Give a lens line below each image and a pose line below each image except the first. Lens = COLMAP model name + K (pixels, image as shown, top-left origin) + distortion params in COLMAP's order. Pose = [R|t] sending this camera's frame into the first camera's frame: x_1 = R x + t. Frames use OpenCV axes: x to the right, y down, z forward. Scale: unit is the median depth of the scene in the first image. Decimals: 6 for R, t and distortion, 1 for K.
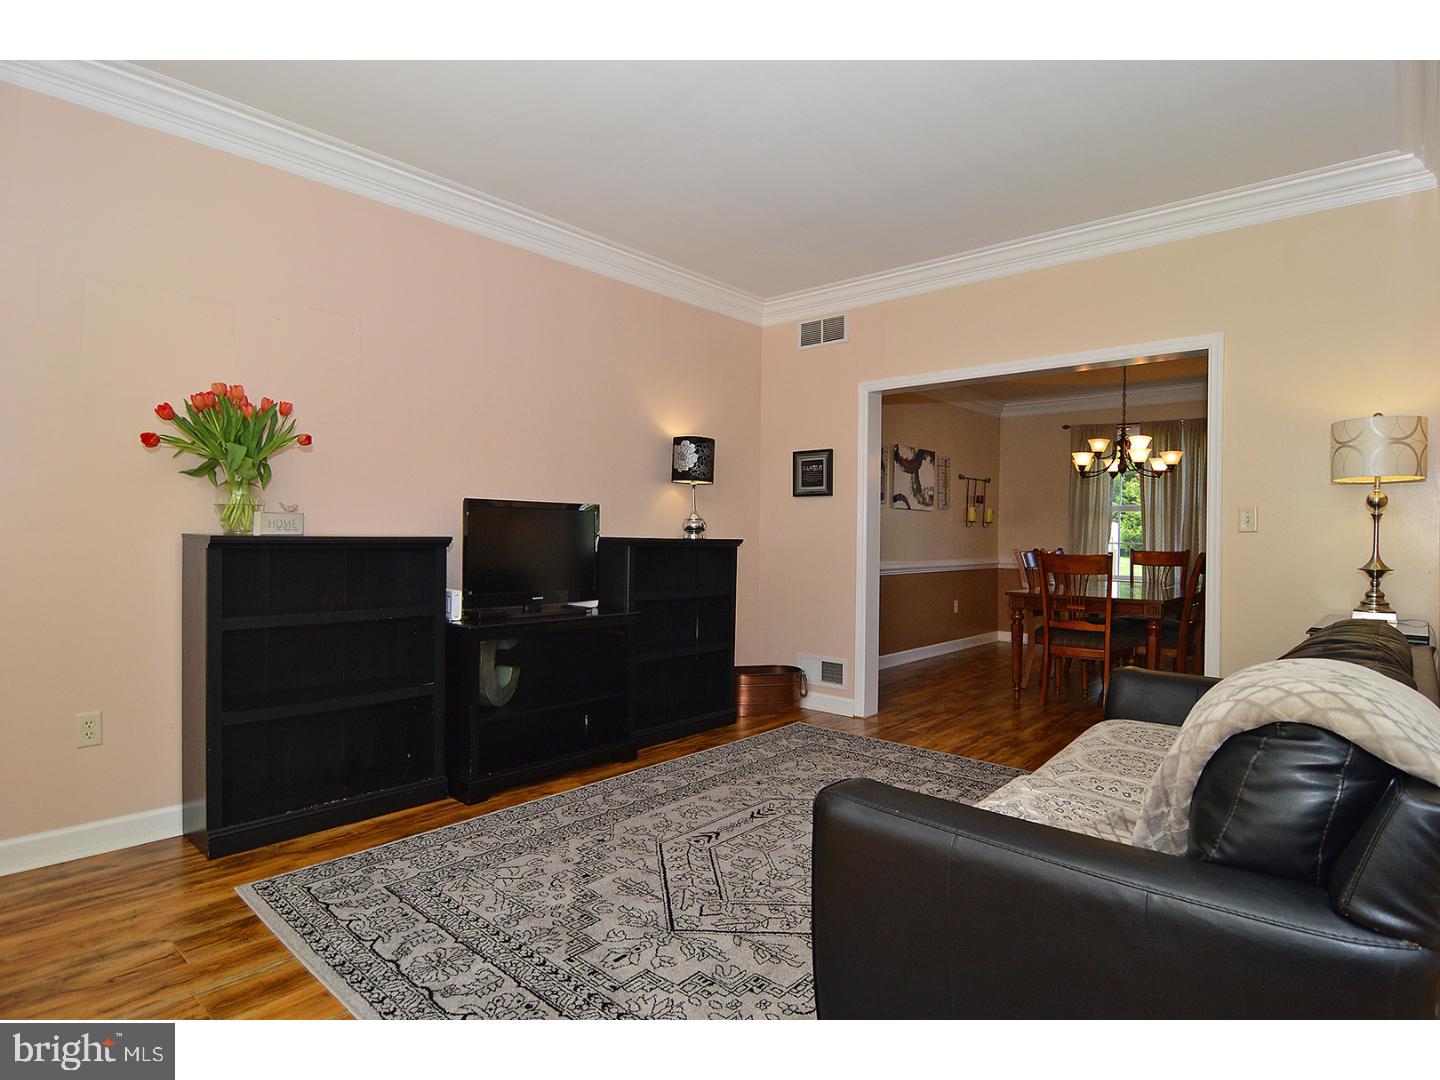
lens RADIAL K [[779.8, 0, 717.6], [0, 779.8, 540.2], [0, 0, 1]] dist [-0.009138, -0.002167]
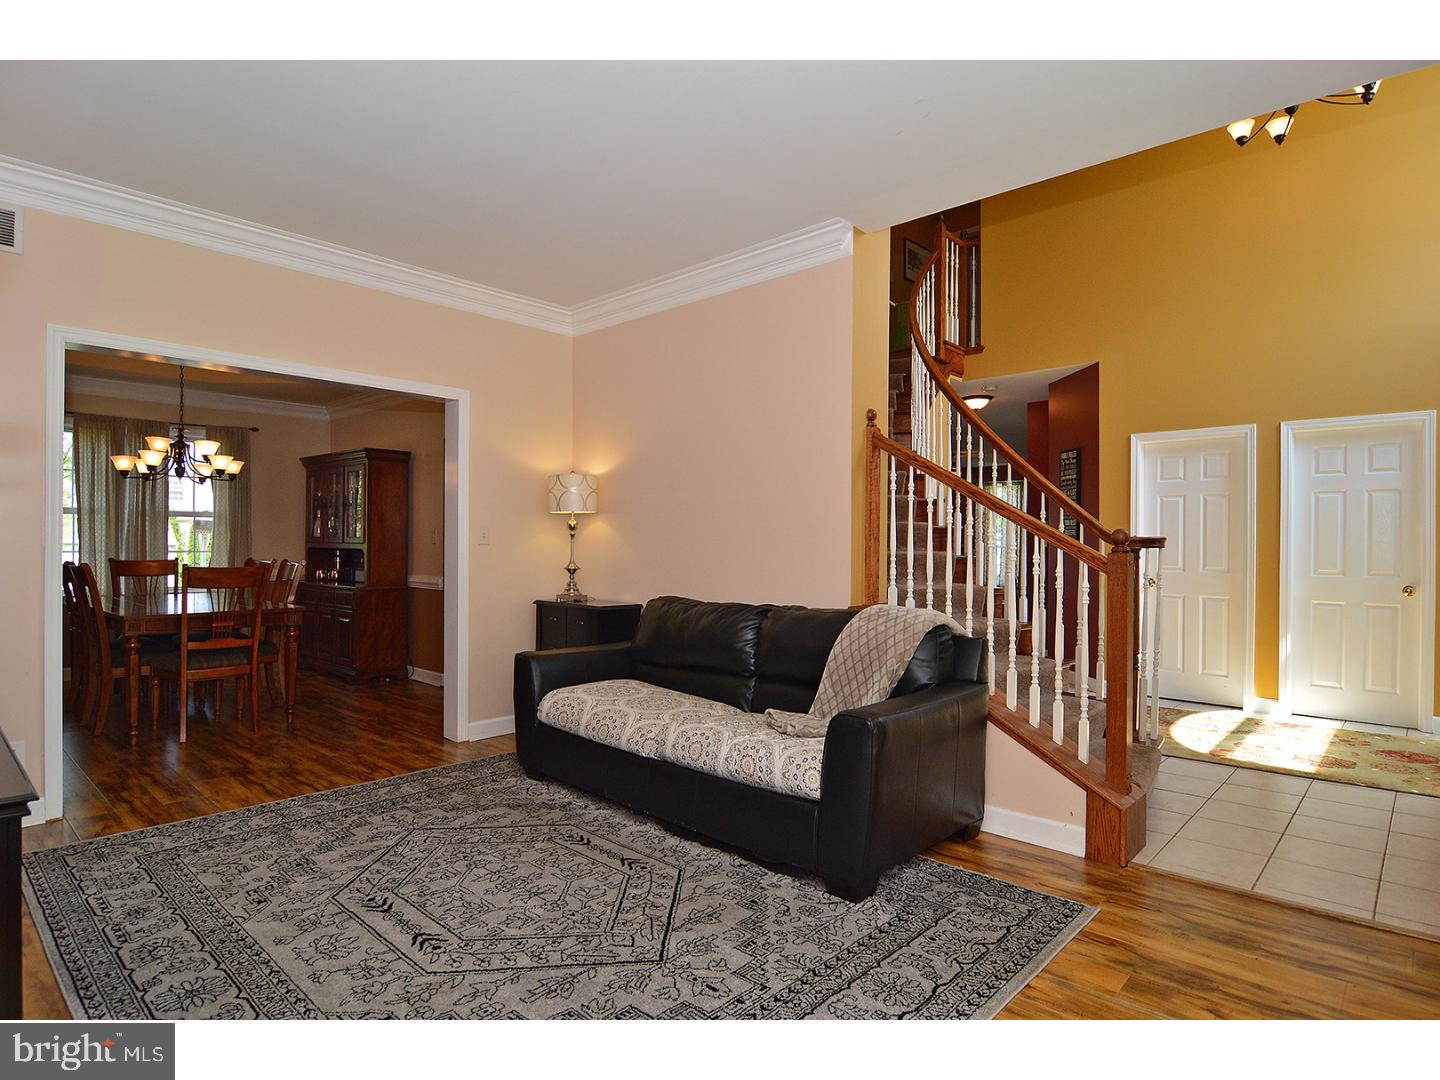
lens RADIAL K [[779.8, 0, 718.0], [0, 779.8, 541.9], [0, 0, 1]] dist [-0.009138, -0.002167]
pose [[0.028893, -0.007541, 0.999554, -0.681175], [0.002177, 0.999970, 0.007481, -0.025888], [-0.999580, 0.001960, 0.028908, 0.586319]]
